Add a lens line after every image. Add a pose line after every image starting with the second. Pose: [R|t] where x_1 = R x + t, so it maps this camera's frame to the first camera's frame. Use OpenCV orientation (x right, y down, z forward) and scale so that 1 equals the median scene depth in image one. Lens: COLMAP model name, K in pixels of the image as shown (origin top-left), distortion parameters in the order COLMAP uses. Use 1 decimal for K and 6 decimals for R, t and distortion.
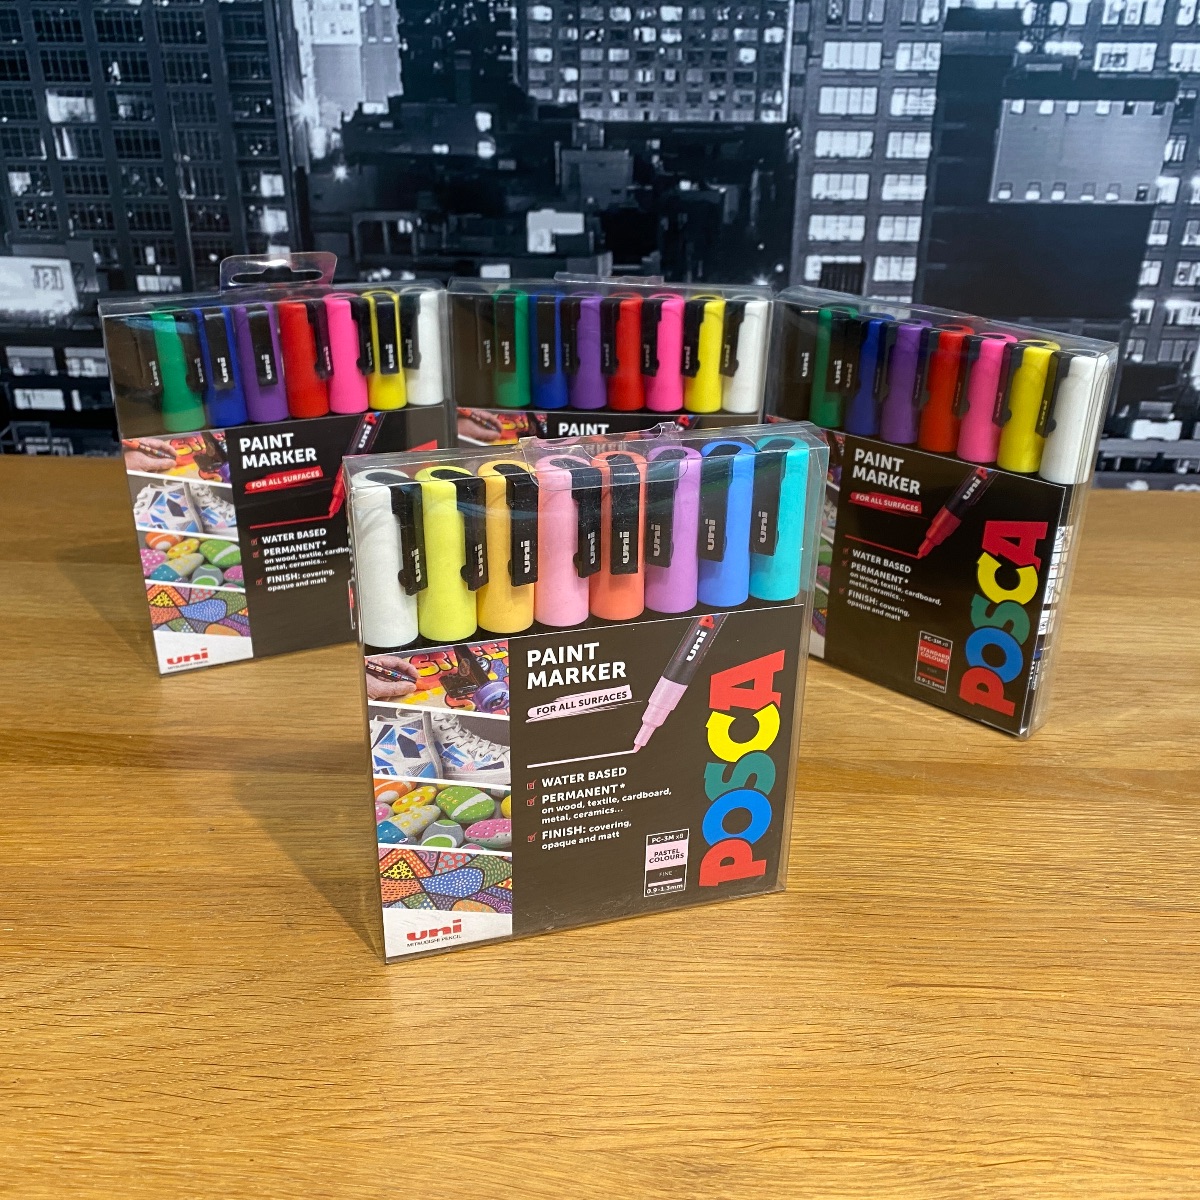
lens RADIAL K [[1219.0, 0, 587.4], [0, 1219.0, 581.5], [0, 0, 1]] dist [0.202824, -0.799313]
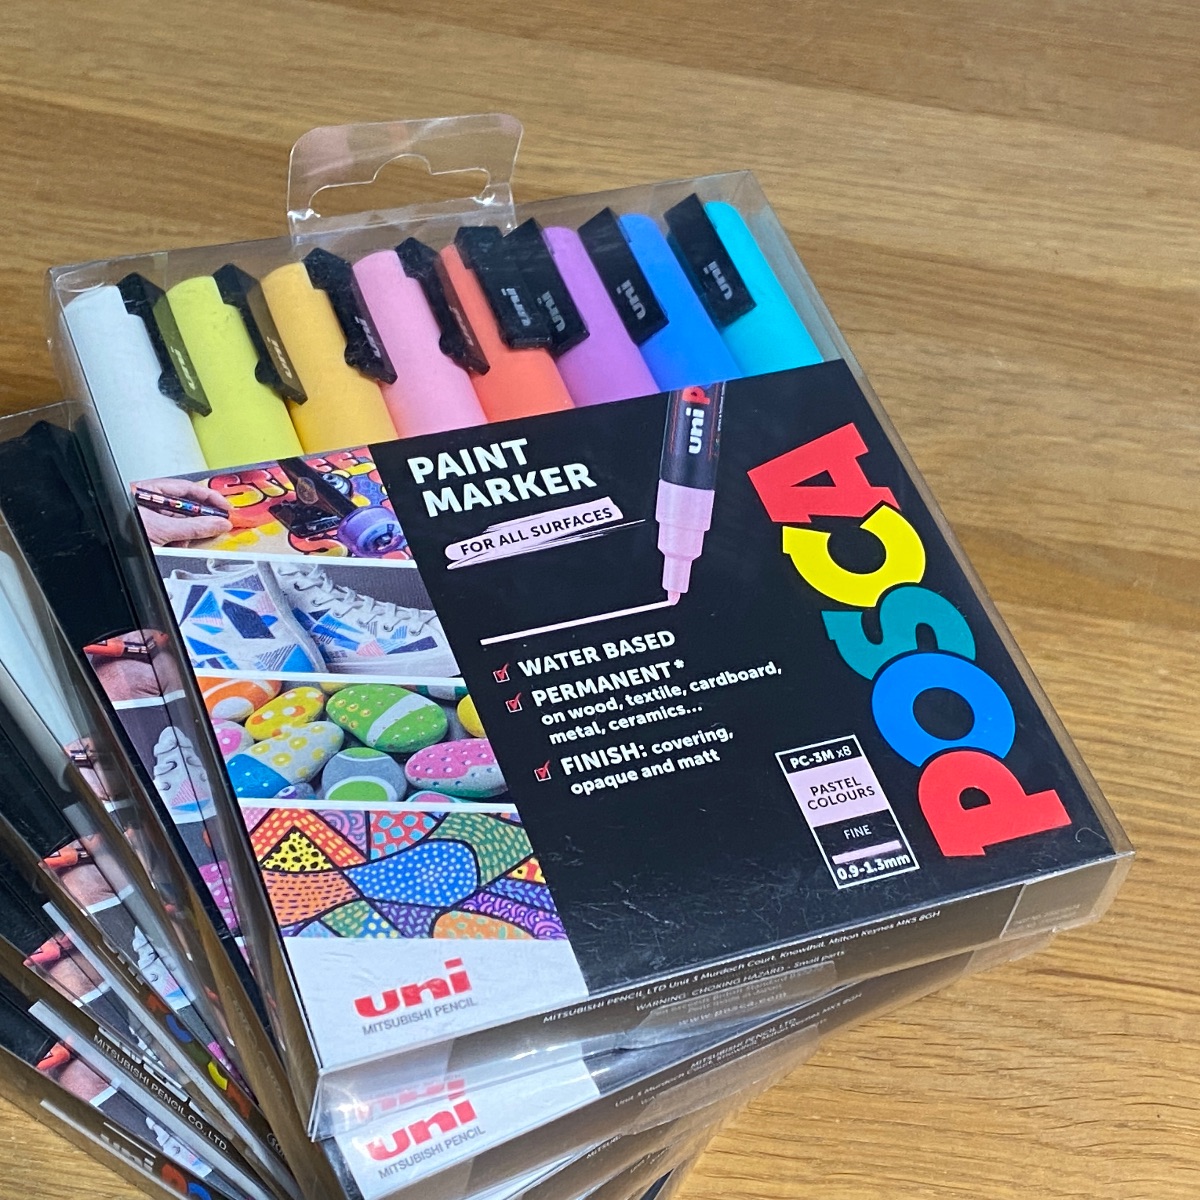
lens RADIAL K [[2421.7, 0, 592.2], [0, 2421.7, 584.0], [0, 0, 1]] dist [0.238256, -1.048195]
pose [[0.928578, -0.346041, 0.134159, -0.135925], [0.296461, 0.474112, -0.829053, 1.021156], [0.223280, 0.809613, 0.542838, 0.413581]]
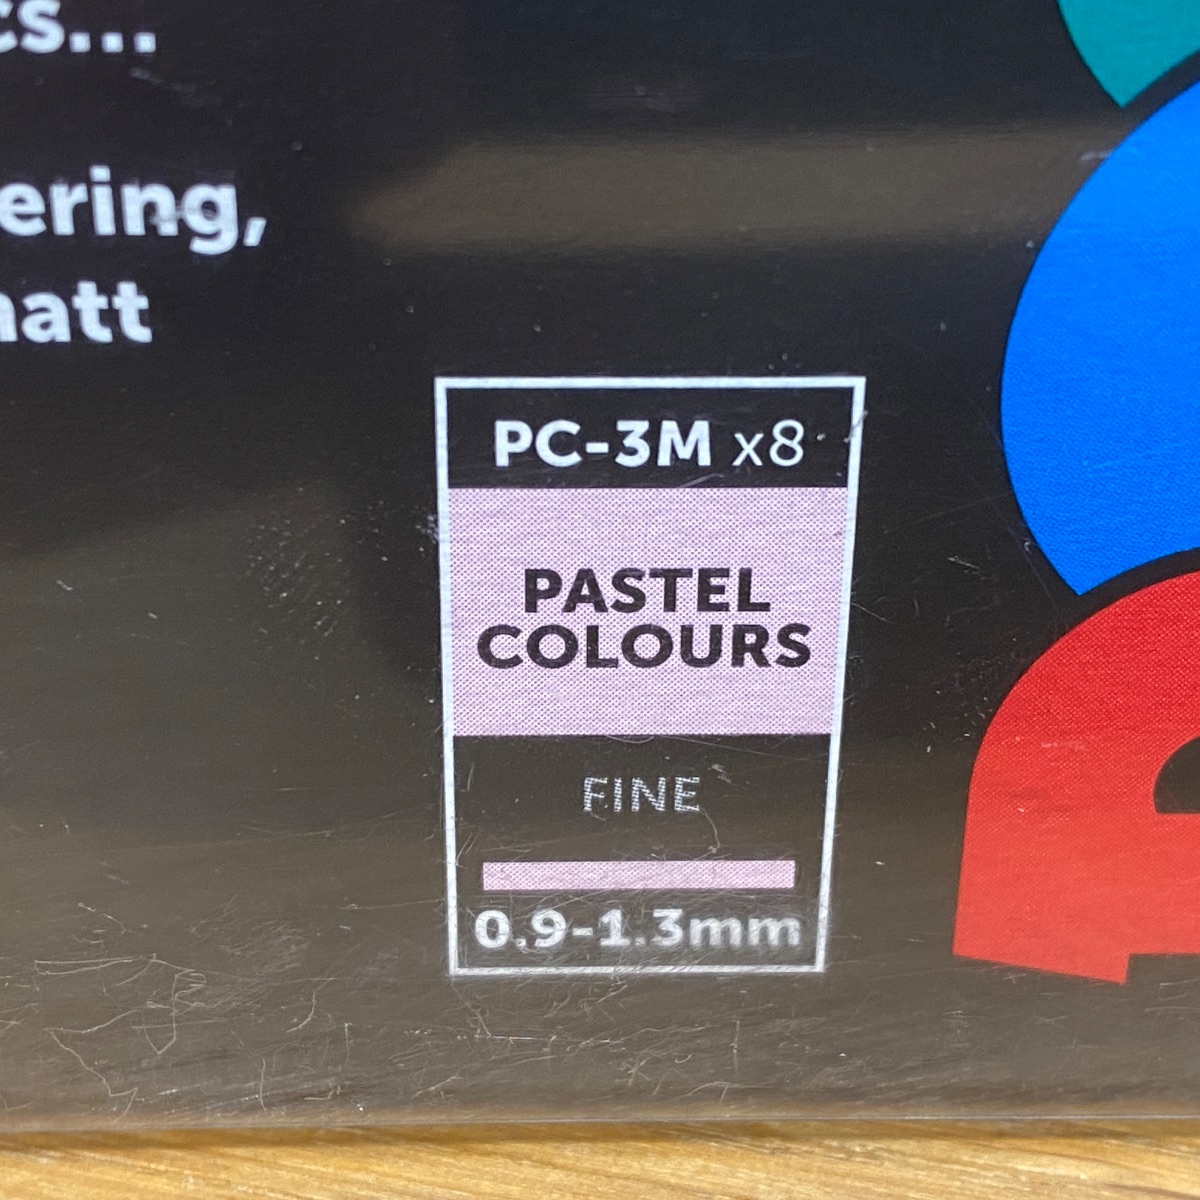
lens RADIAL K [[2581.2, 0, 630.7], [0, 2581.2, 597.5], [0, 0, 1]] dist [0.311510, -1.748587]
pose [[0.971775, 0.114861, -0.206061, 0.117716], [-0.103718, 0.992538, 0.064121, 0.220667], [0.211888, -0.040939, 0.976436, 0.830762]]
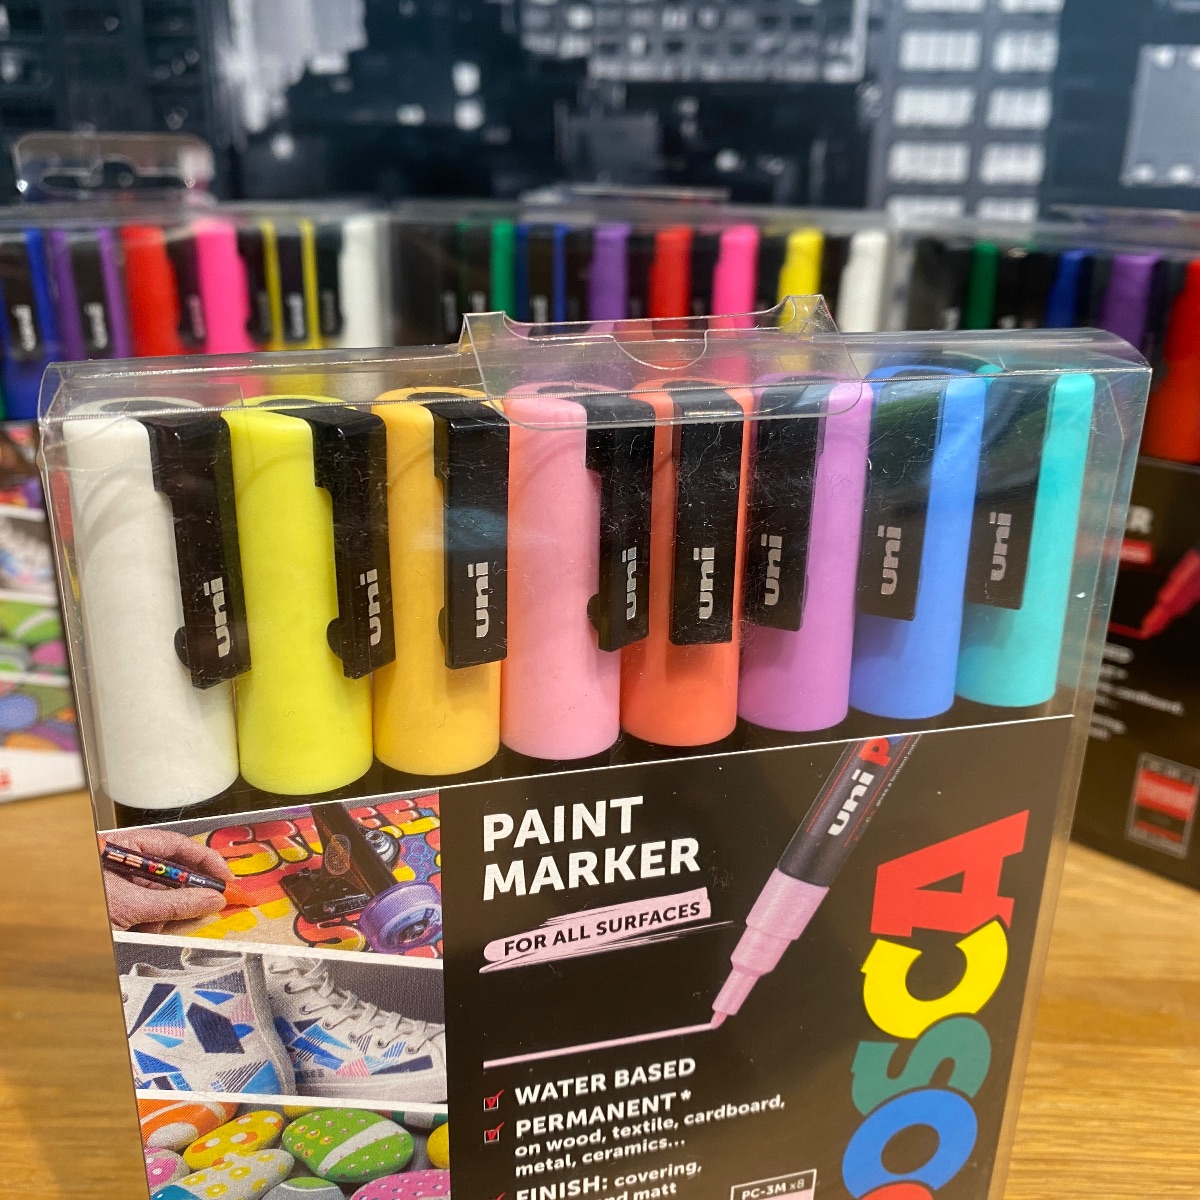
lens RADIAL K [[1240.8, 0, 578.0], [0, 1240.8, 578.6], [0, 0, 1]] dist [0.088979, -0.347681]
pose [[0.999935, 0.006823, -0.009109, -0.010435], [-0.007546, 0.996614, -0.081874, 0.007105], [0.008520, 0.081937, 0.996601, 0.513566]]
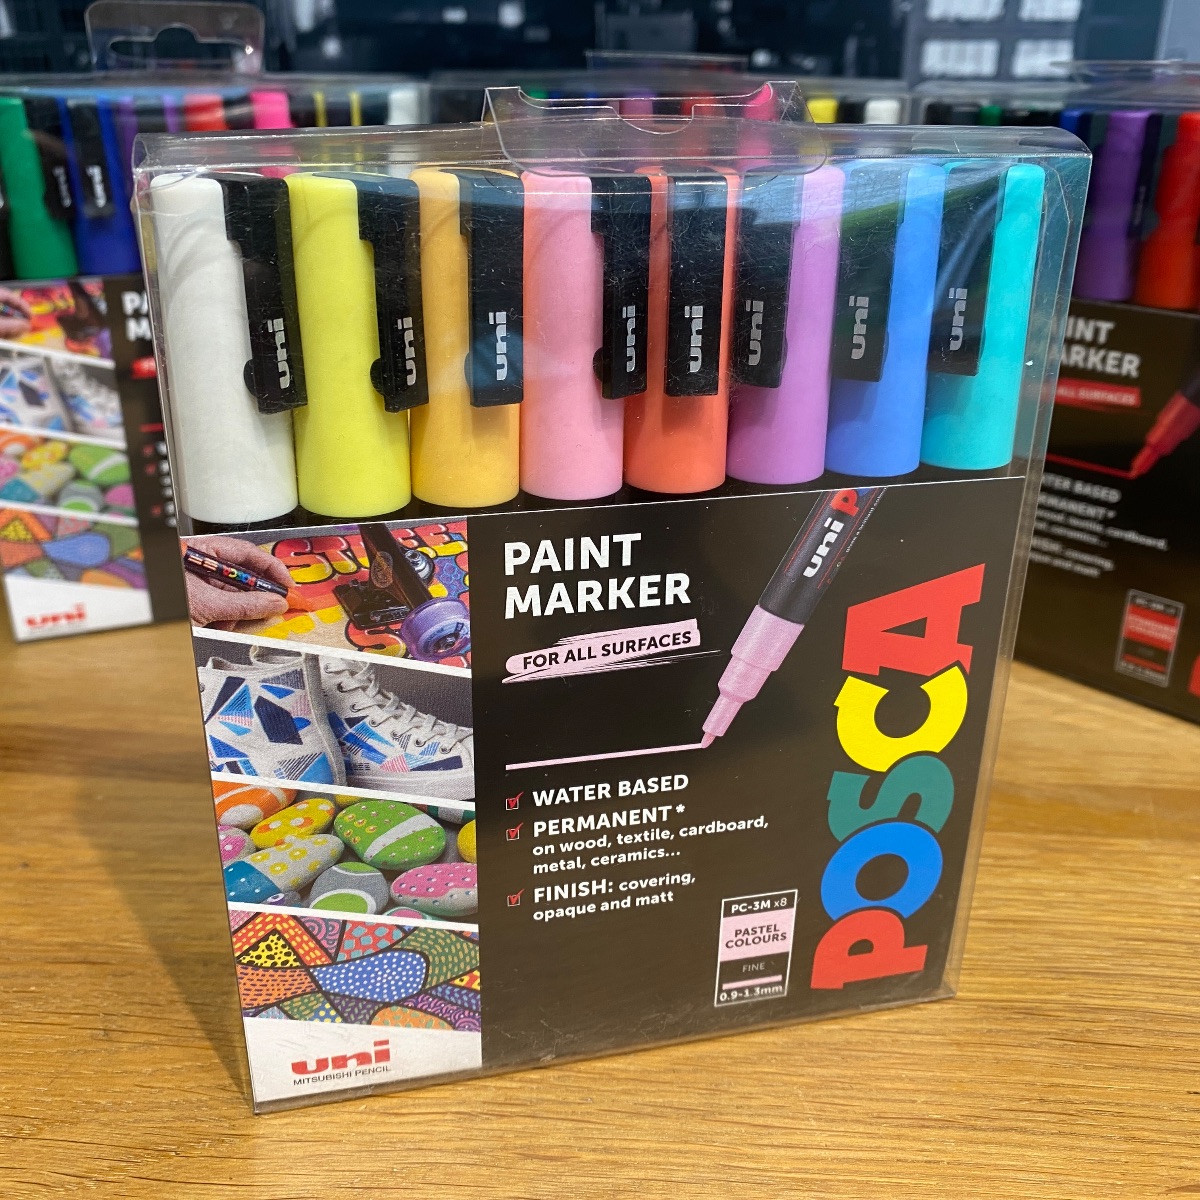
lens RADIAL K [[1218.4, 0, 580.7], [0, 1218.4, 579.9], [0, 0, 1]] dist [0.195327, -0.752035]
pose [[0.998881, 0.015050, -0.044845, 0.007188], [-0.016642, 0.999237, -0.035336, 0.086100], [0.044279, 0.036042, 0.998369, 0.452704]]
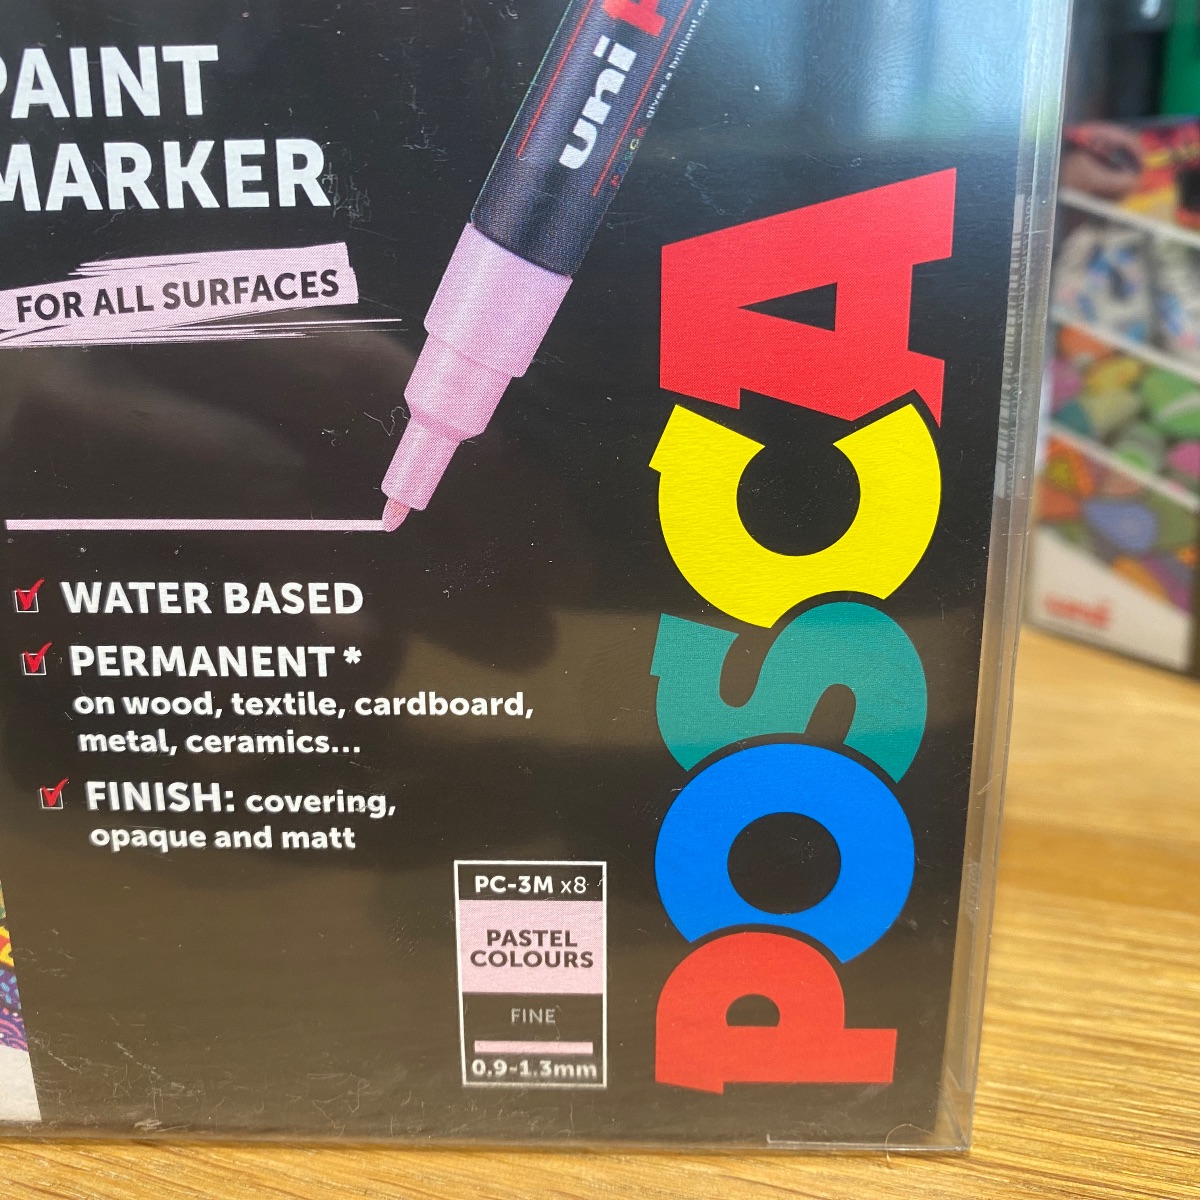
lens RADIAL K [[1273.7, 0, 603.8], [0, 1273.7, 586.4], [0, 0, 1]] dist [0.053507, -0.262116]
pose [[0.956570, 0.062792, -0.284659, 0.174184], [-0.110954, 0.981449, -0.156355, 0.196091], [0.269561, 0.181148, 0.945792, 0.747282]]
